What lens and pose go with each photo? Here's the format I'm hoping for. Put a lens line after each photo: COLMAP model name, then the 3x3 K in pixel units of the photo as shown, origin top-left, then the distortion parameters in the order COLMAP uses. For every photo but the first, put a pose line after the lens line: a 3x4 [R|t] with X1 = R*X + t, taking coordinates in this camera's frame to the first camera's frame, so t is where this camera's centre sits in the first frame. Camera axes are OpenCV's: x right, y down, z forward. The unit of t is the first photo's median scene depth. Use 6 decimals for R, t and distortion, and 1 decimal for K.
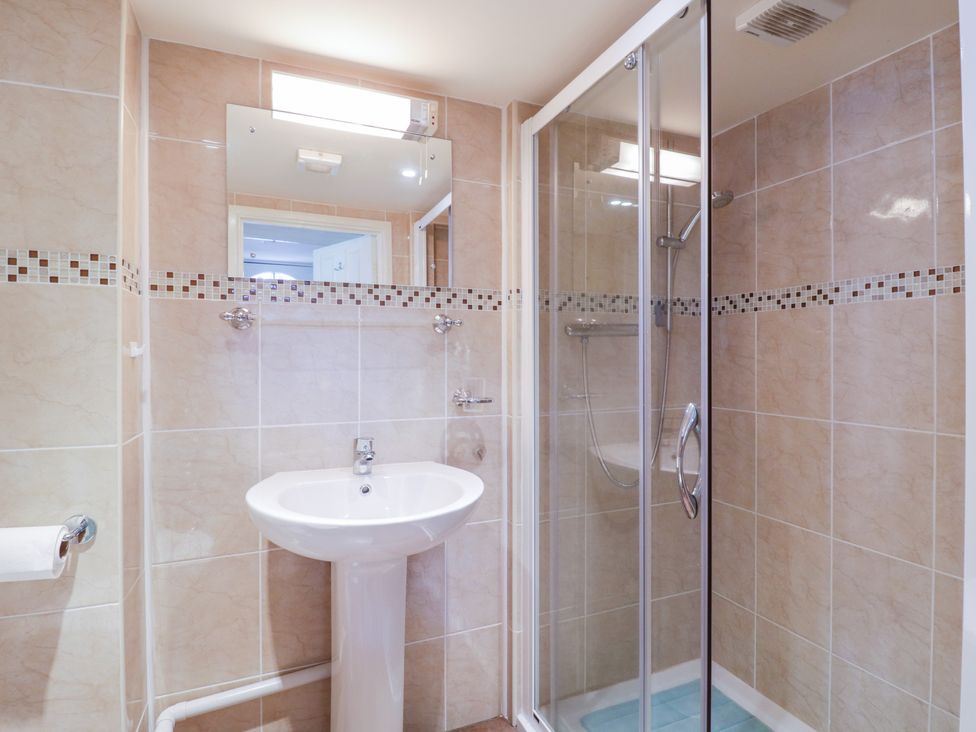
lens RADIAL K [[529.3, 0, 503.5], [0, 529.3, 361.4], [0, 0, 1]] dist [0.002145, -0.012931]
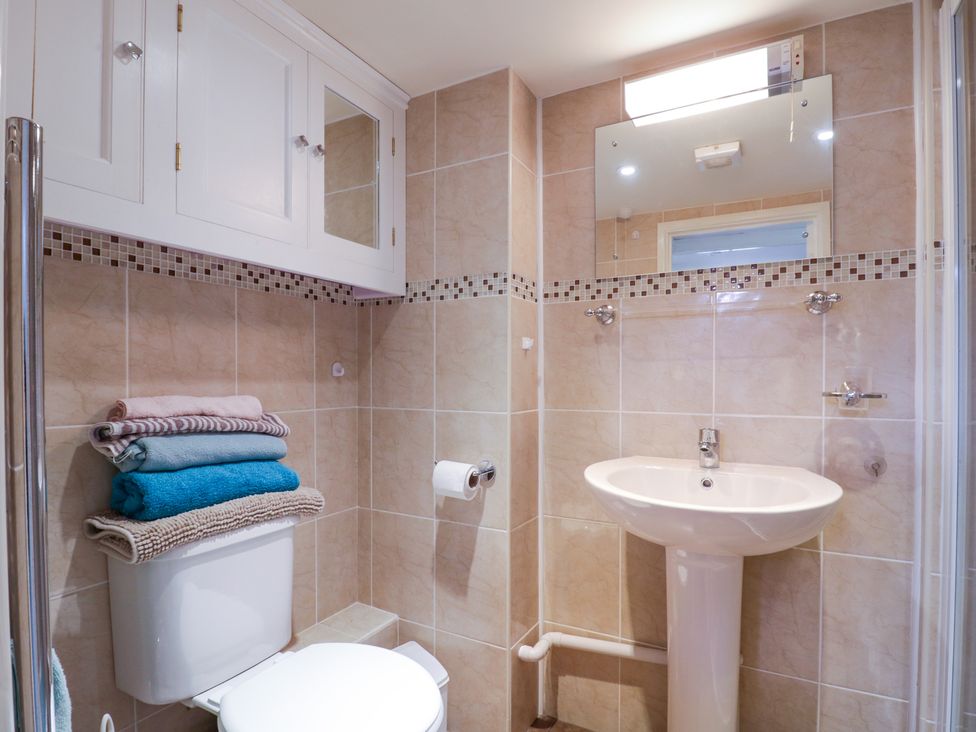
lens RADIAL K [[519.7, 0, 489.6], [0, 519.7, 381.8], [0, 0, 1]] dist [0.001569, -0.012373]
pose [[0.622392, 0.010324, -0.782638, 0.212878], [-0.007904, 0.999945, 0.006904, 0.054646], [0.782666, 0.001889, 0.622439, 0.110822]]
